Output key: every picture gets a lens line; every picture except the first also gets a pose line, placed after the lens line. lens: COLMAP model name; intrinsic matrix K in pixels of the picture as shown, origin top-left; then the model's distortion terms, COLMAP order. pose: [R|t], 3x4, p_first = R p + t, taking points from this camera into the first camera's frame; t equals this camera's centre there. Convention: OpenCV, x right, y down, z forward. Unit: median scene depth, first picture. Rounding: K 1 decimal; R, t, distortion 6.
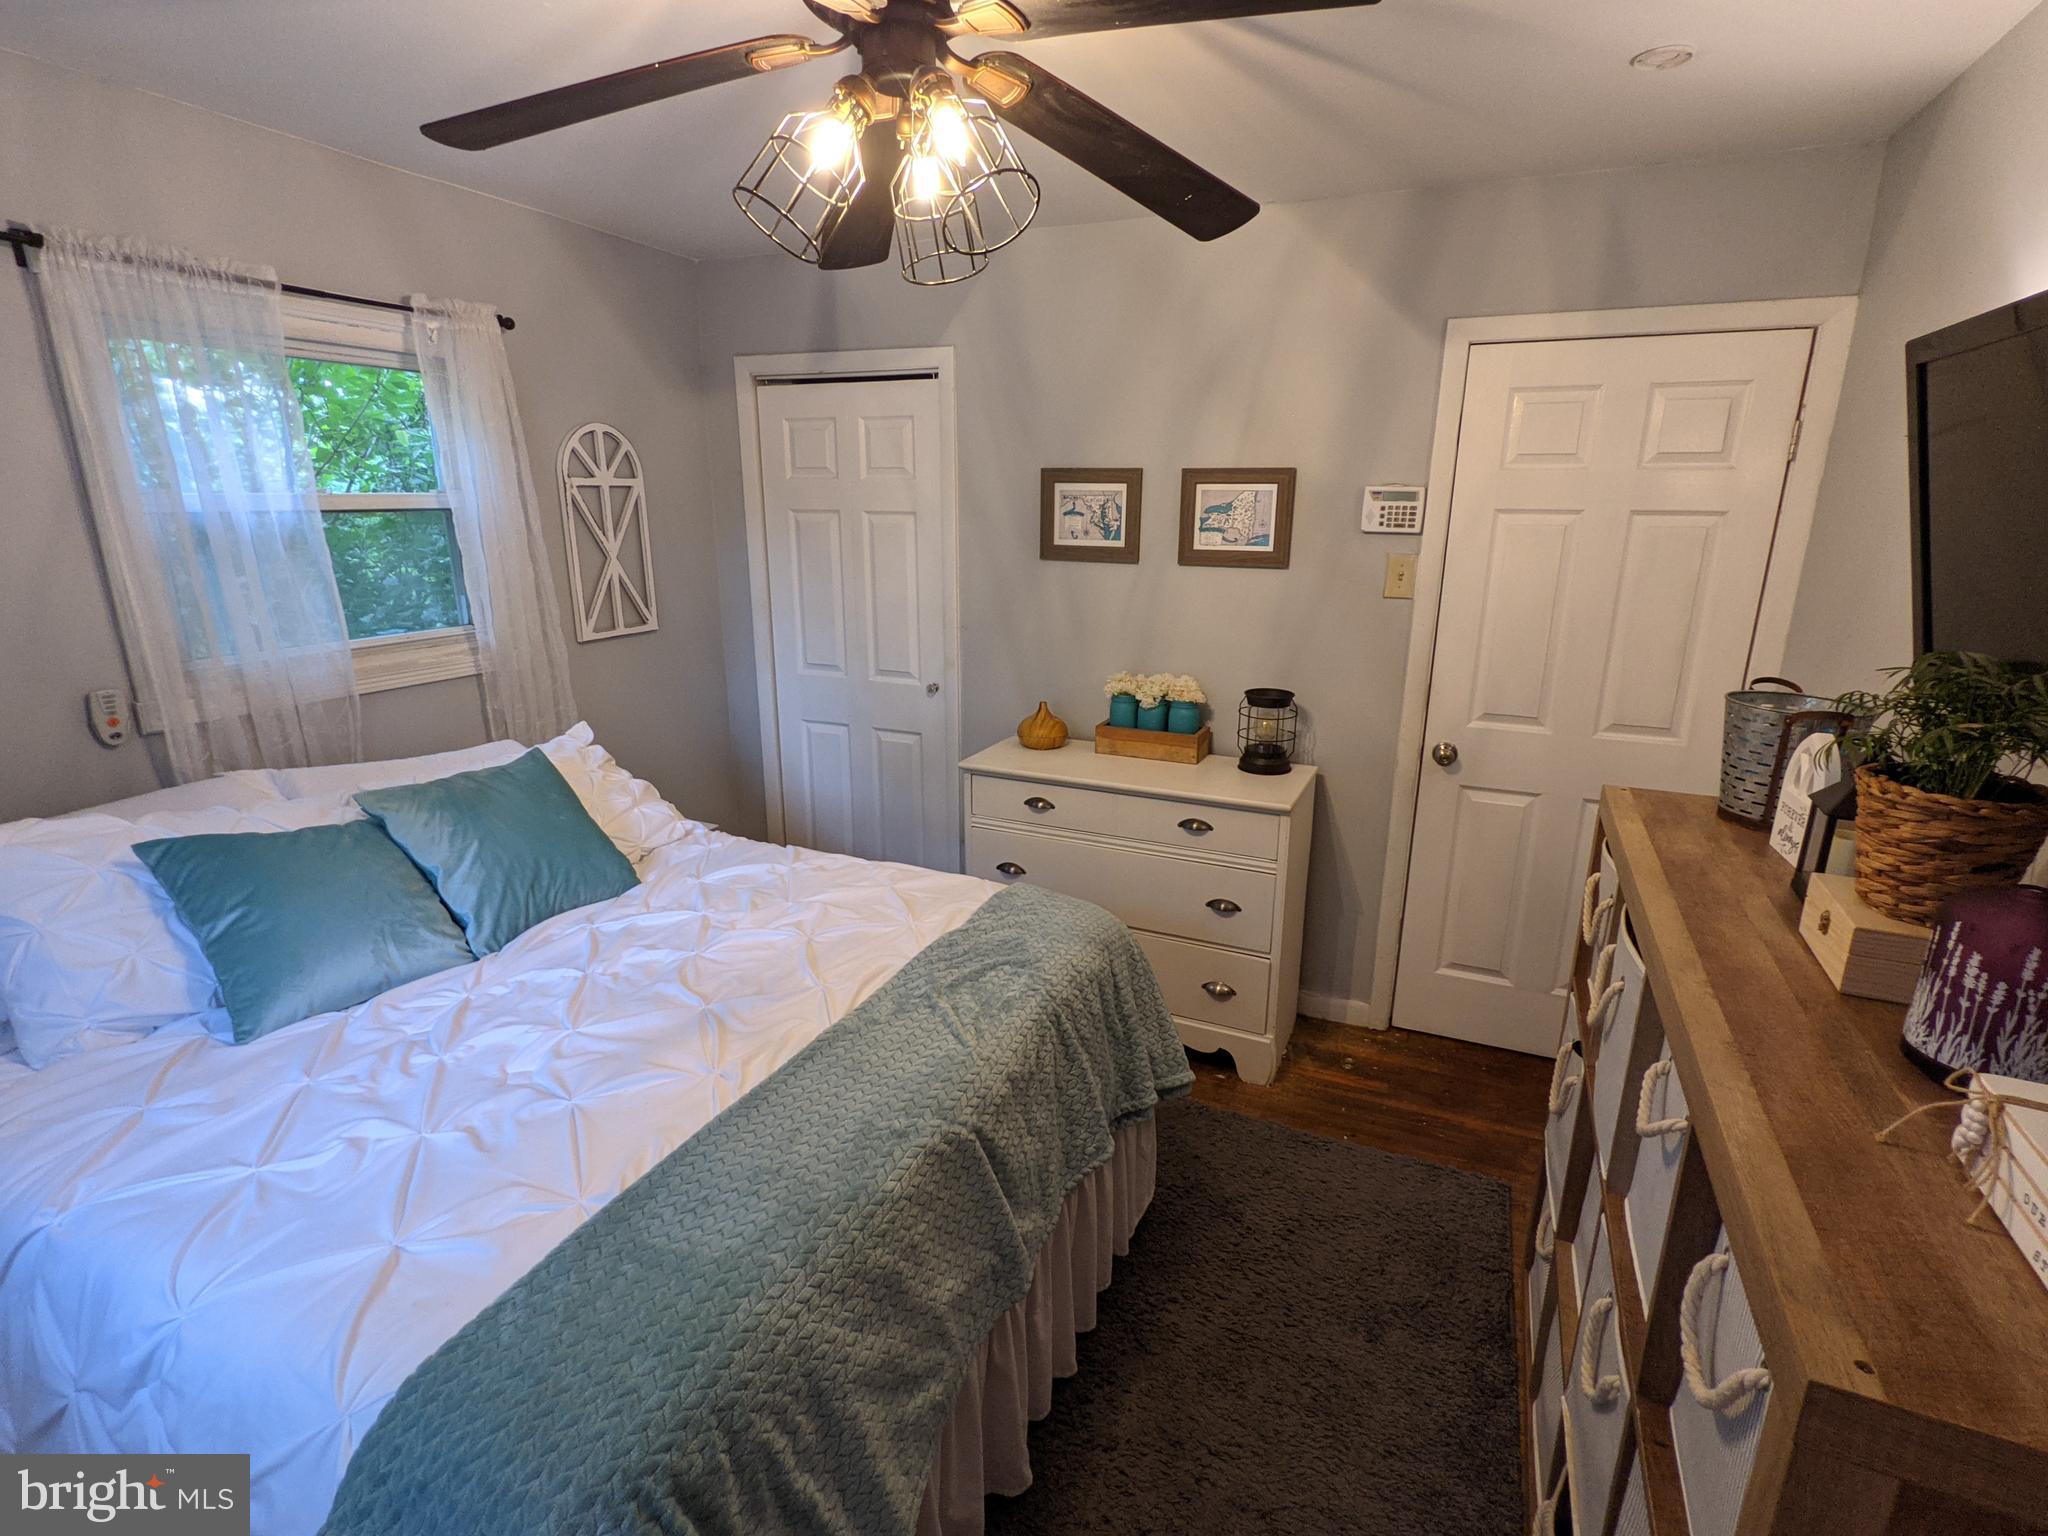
lens RADIAL K [[978.2, 0, 1034.8], [0, 978.2, 768.3], [0, 0, 1]] dist [-0.001384, 0.000007]
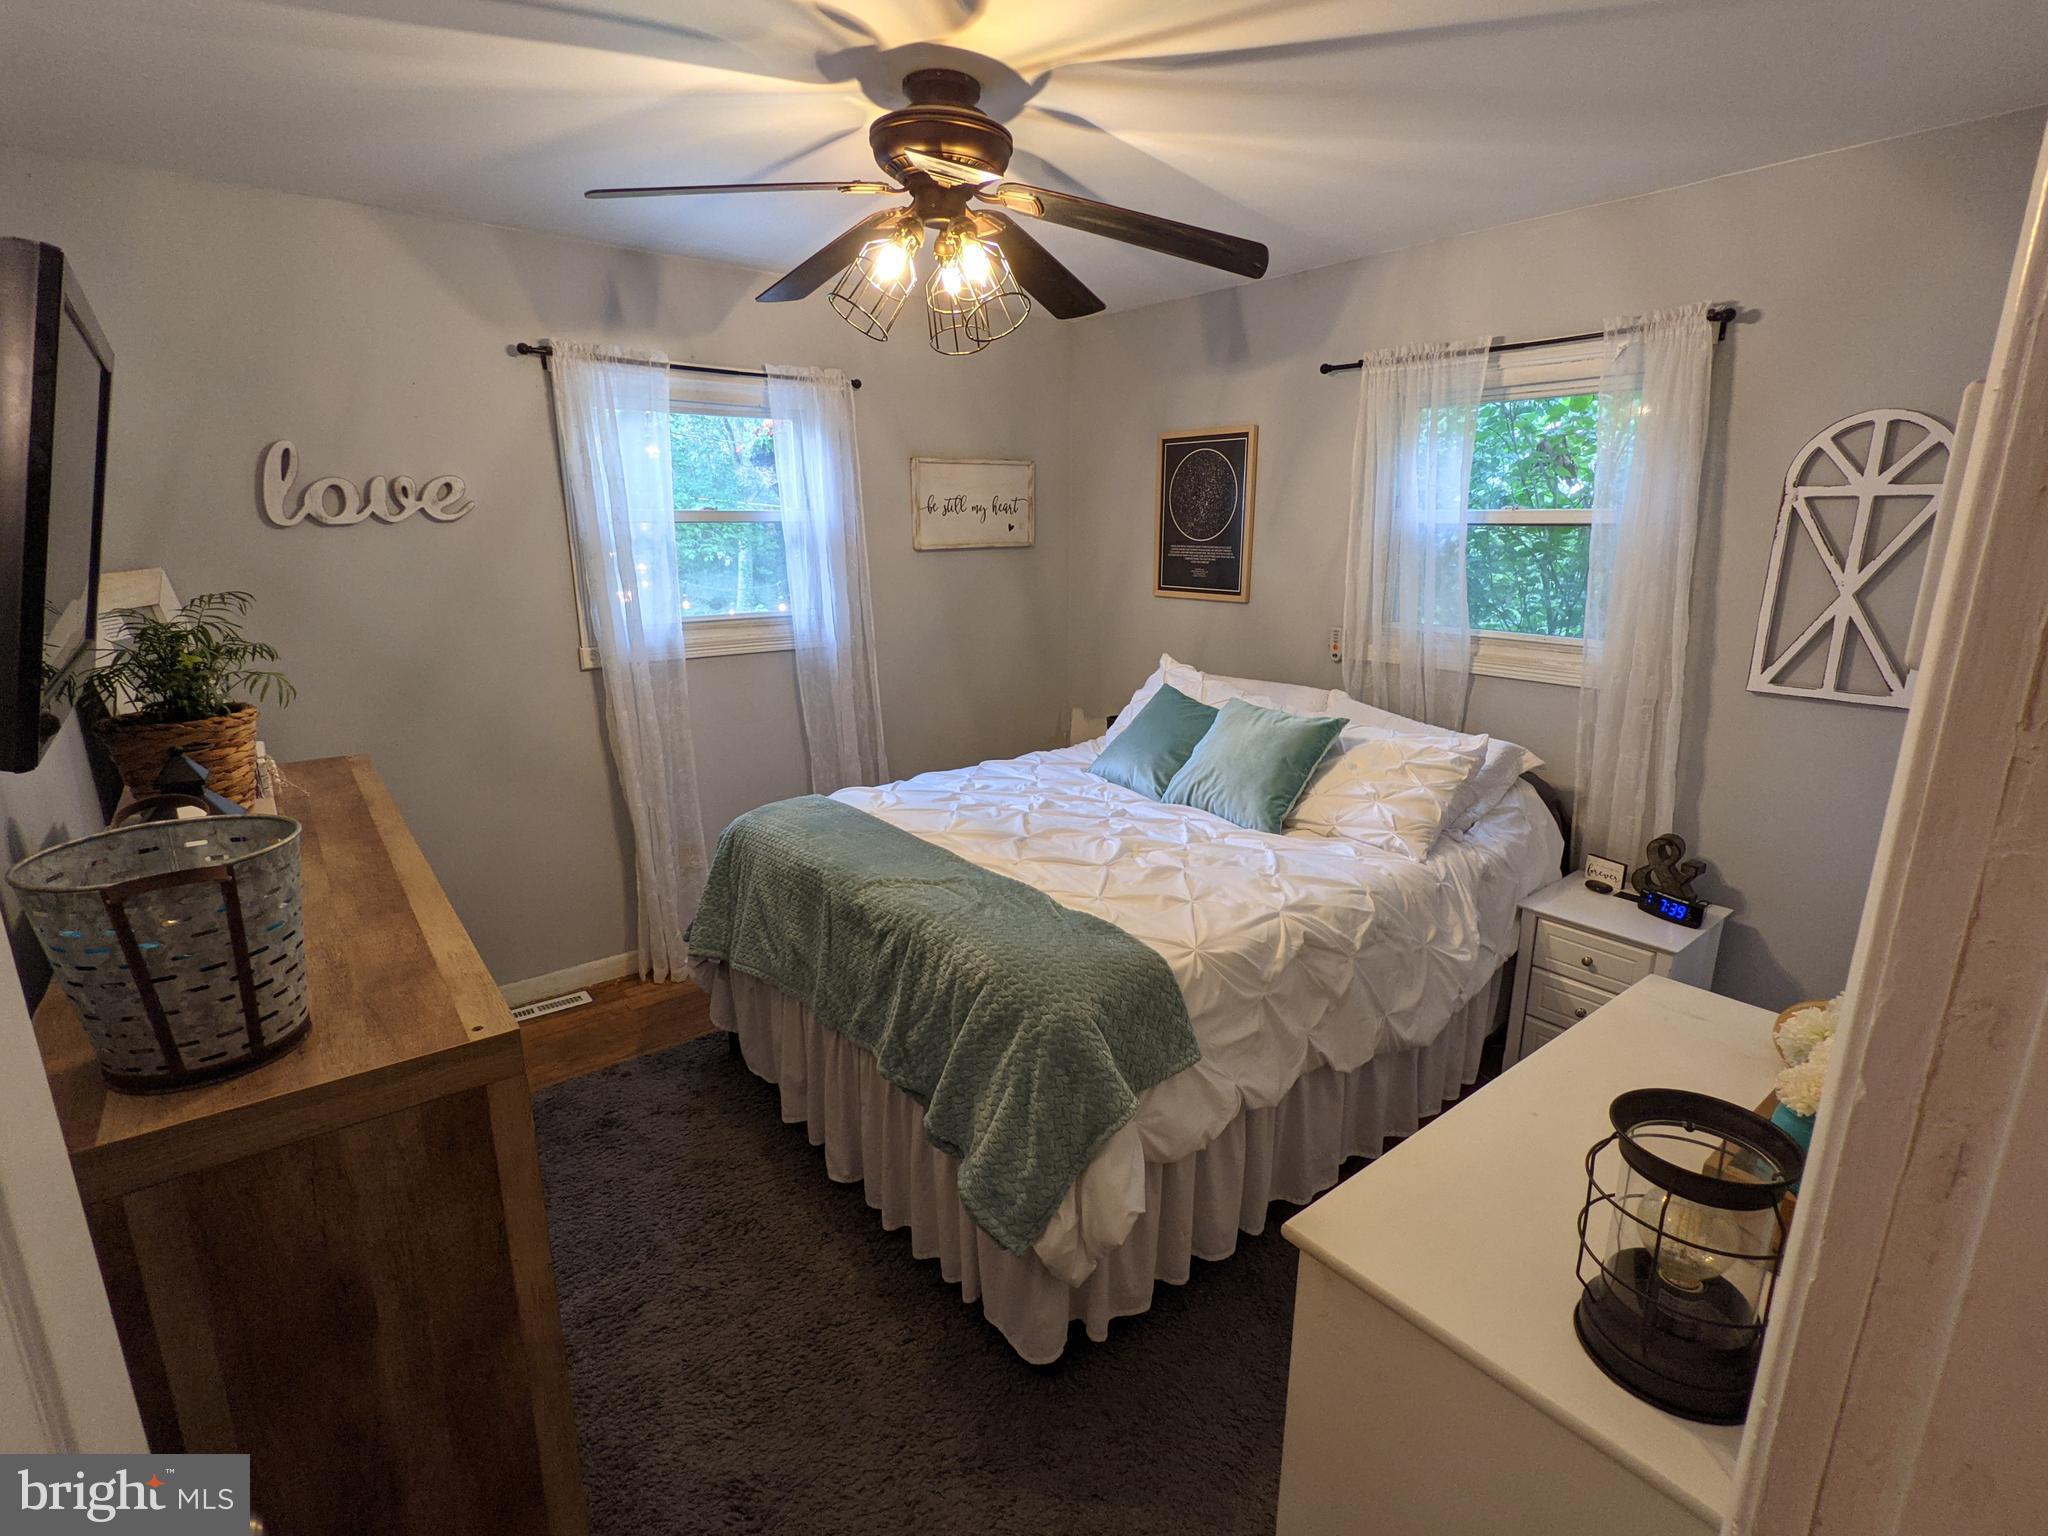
lens RADIAL K [[978.2, 0, 1034.8], [0, 978.2, 768.3], [0, 0, 1]] dist [-0.001384, 0.000007]
pose [[-0.455192, 0.207713, -0.865827, 0.604581], [-0.245059, 0.905629, 0.346096, -0.242266], [0.856006, 0.369718, -0.361333, 0.955259]]
